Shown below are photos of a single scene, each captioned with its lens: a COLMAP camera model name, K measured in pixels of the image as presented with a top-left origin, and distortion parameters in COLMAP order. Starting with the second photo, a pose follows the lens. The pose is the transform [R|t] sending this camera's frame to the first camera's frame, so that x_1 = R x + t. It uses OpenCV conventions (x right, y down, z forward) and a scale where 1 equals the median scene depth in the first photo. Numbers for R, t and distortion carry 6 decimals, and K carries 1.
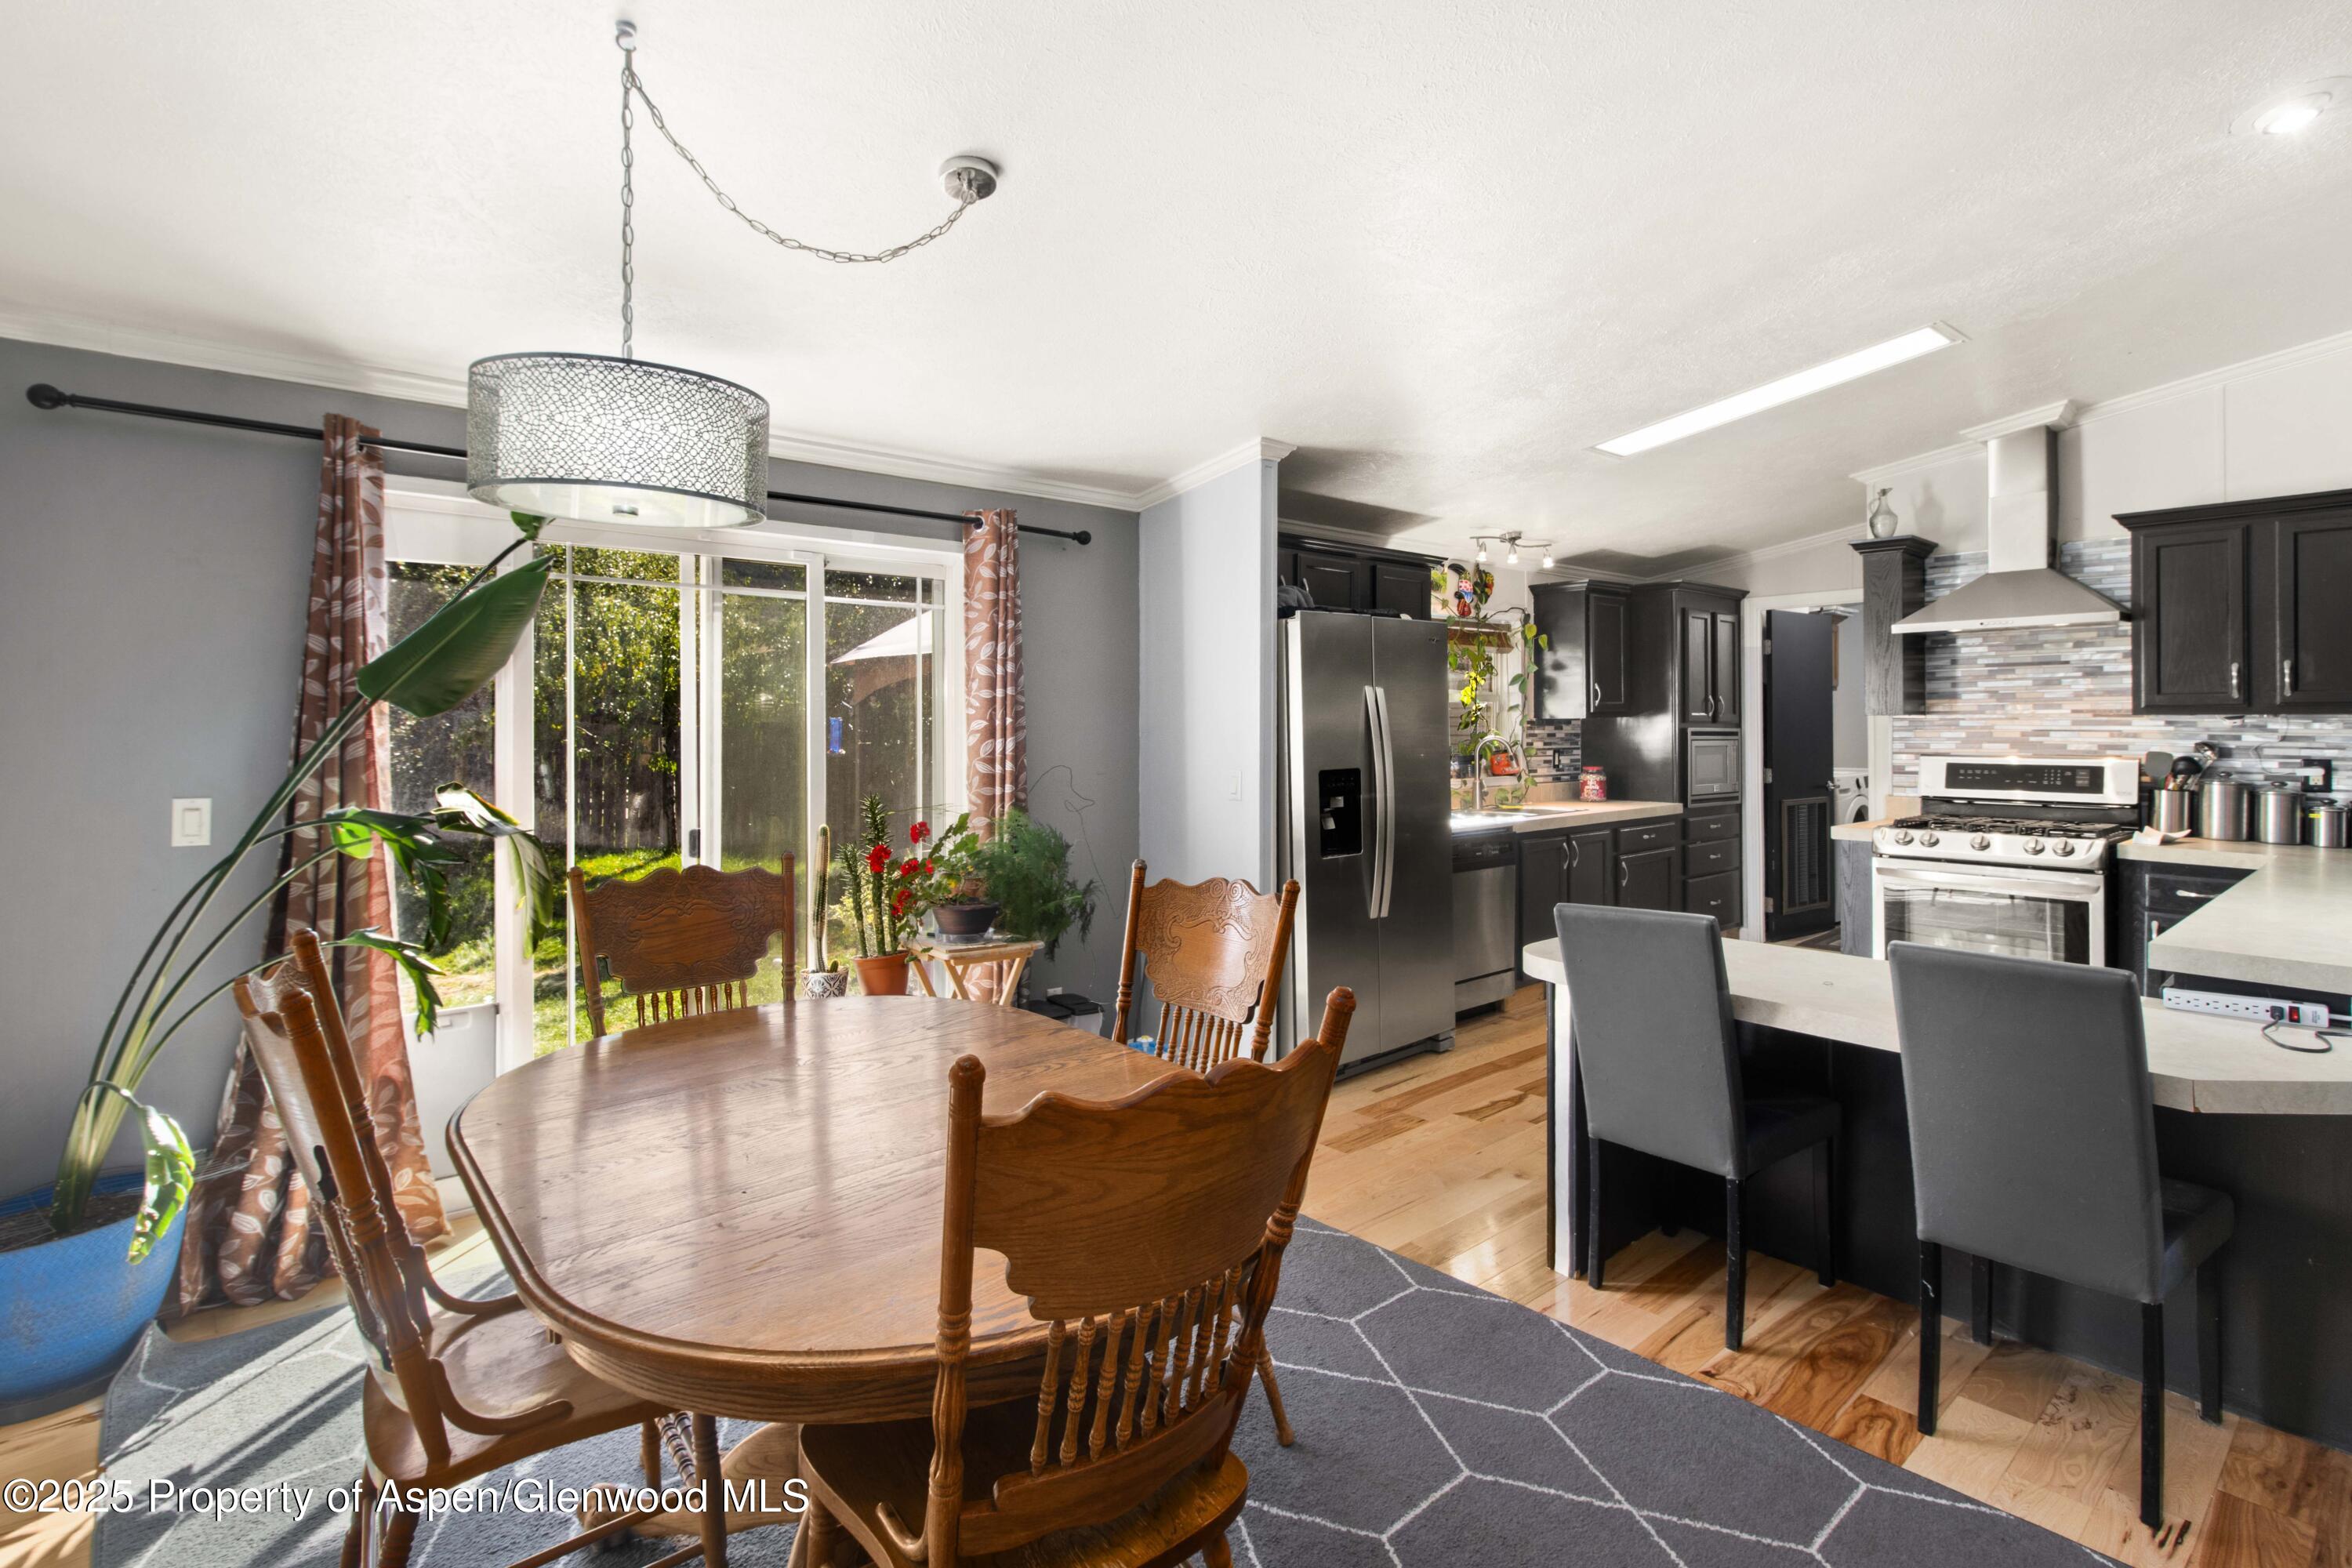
lens RADIAL K [[1128.6, 0, 1189.5], [0, 1128.6, 722.5], [0, 0, 1]] dist [0.012591, -0.001088]
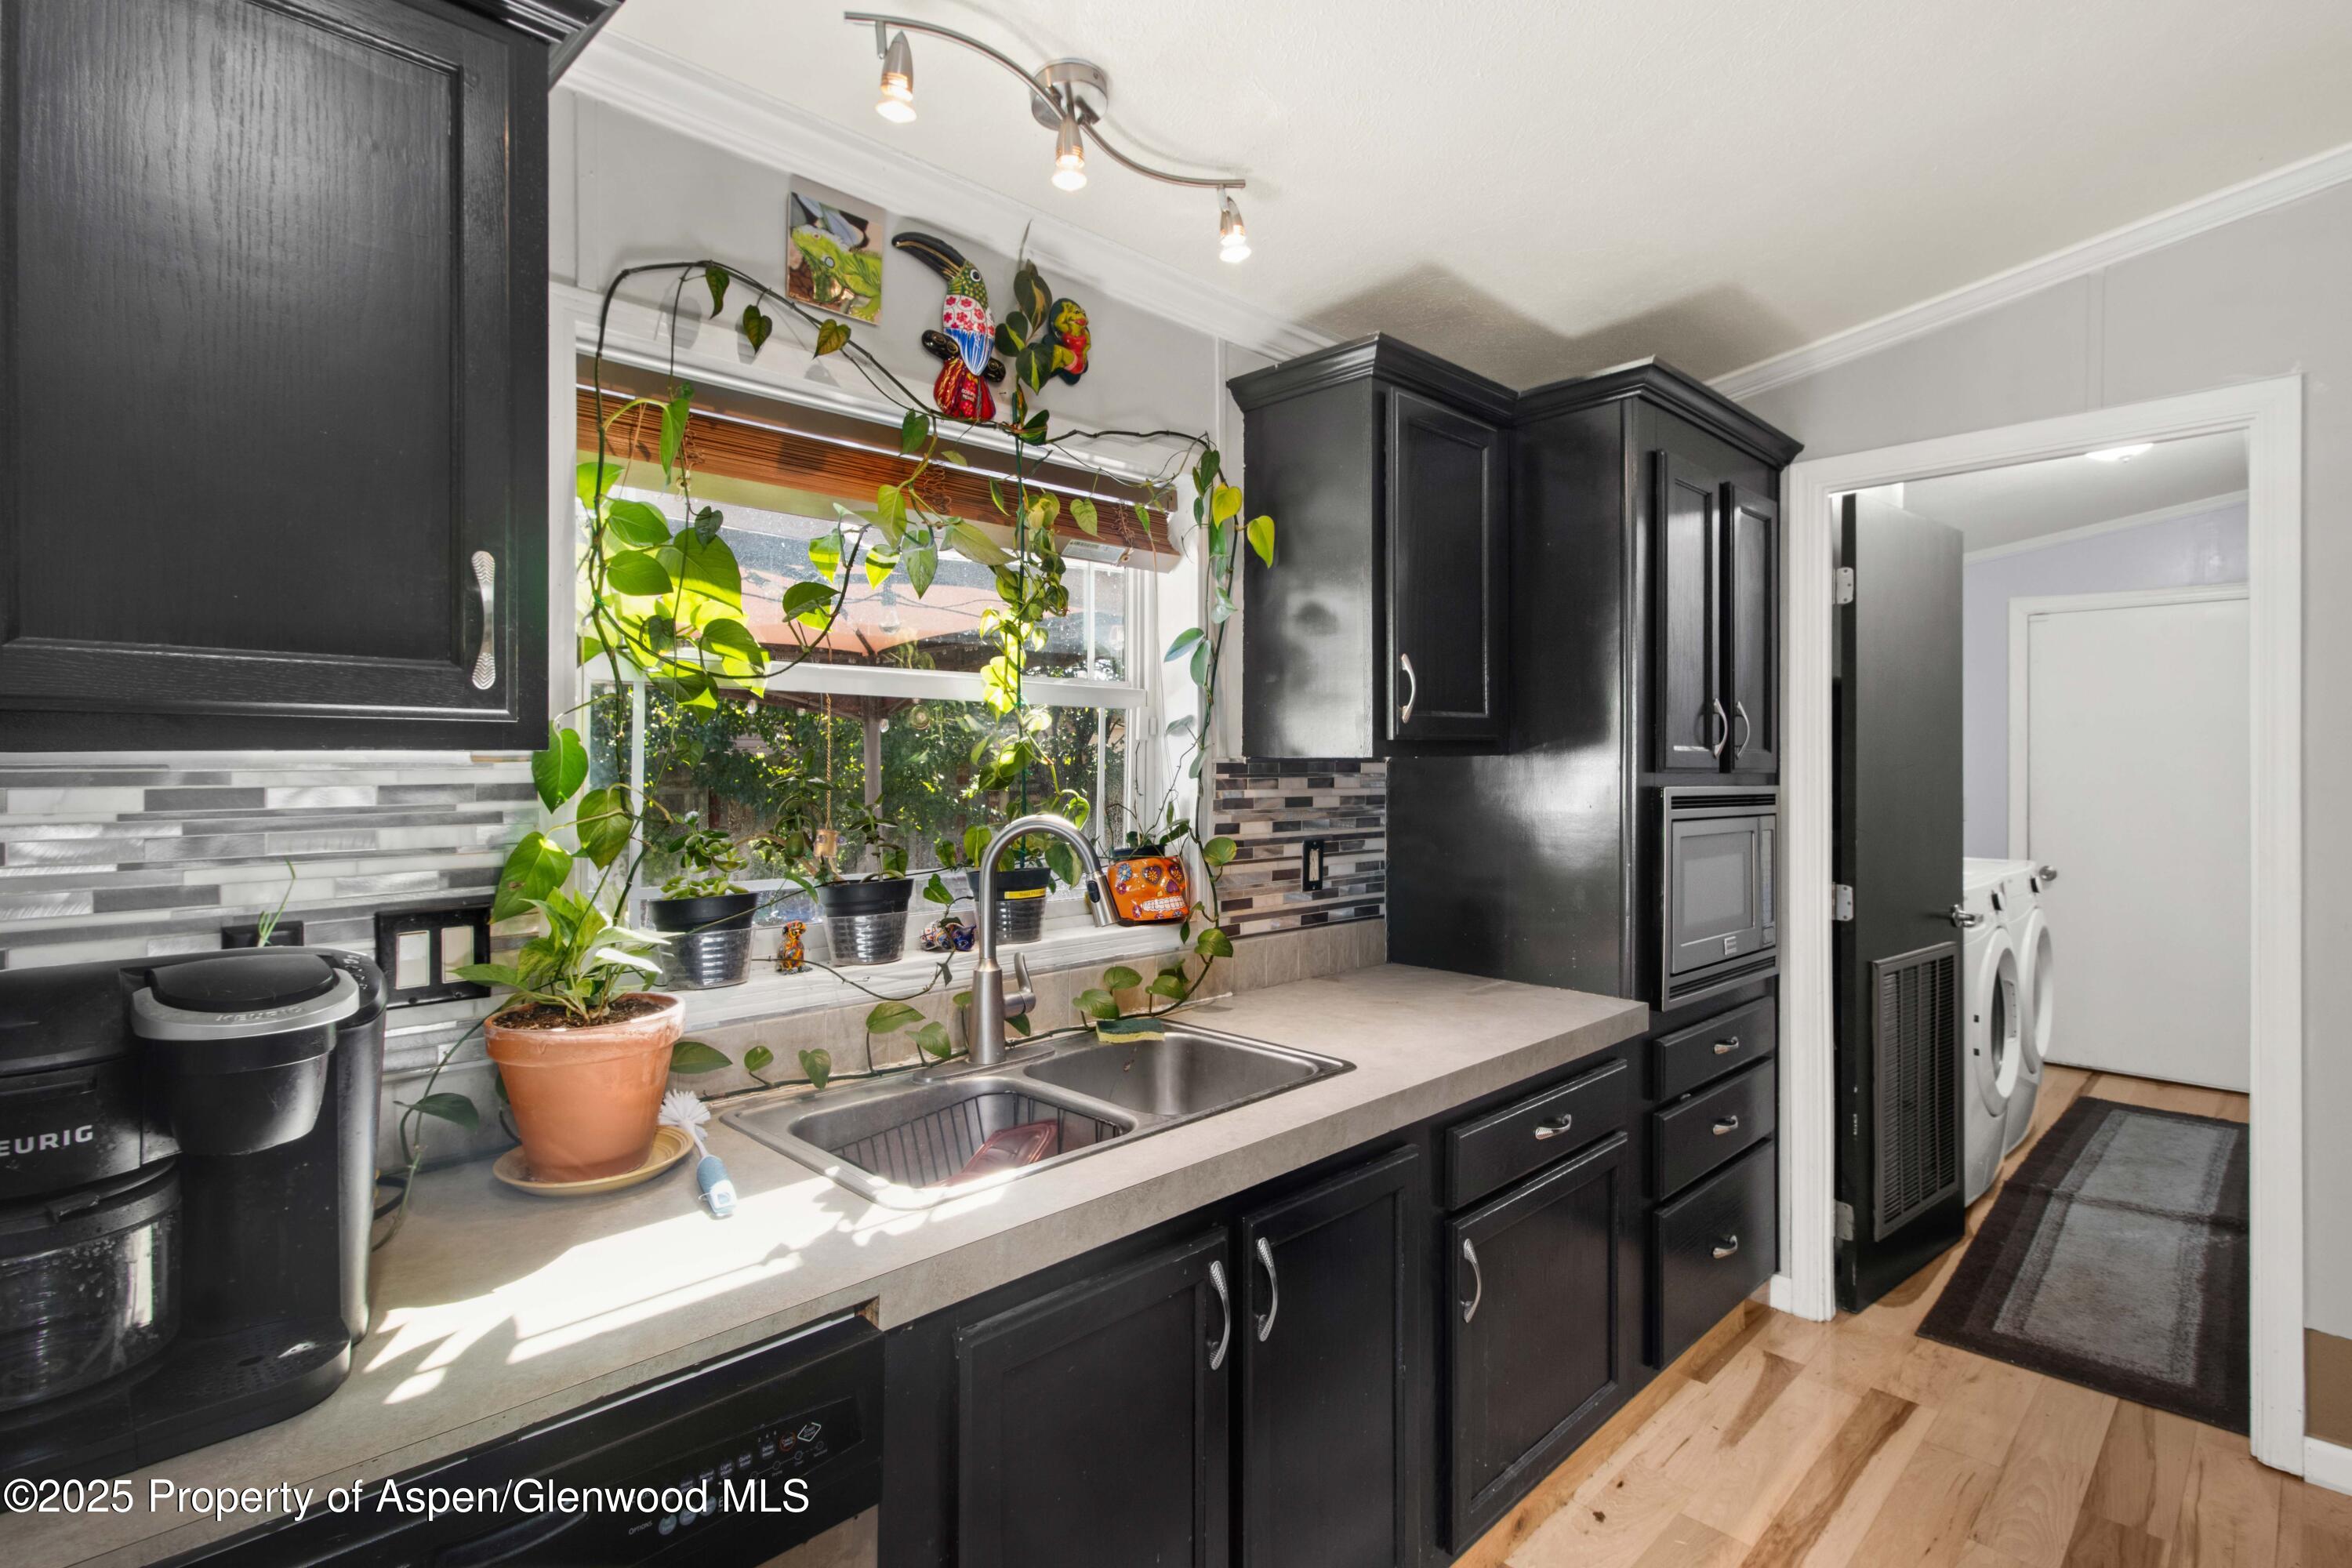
lens RADIAL K [[1128.6, 0, 1167.1], [0, 1128.6, 771.5], [0, 0, 1]] dist [0.012591, -0.001088]
pose [[0.998458, 0.006441, 0.055133, 0.262508], [-0.006908, 0.999942, 0.008291, -0.001911], [-0.055076, -0.008659, 0.998445, 0.646300]]
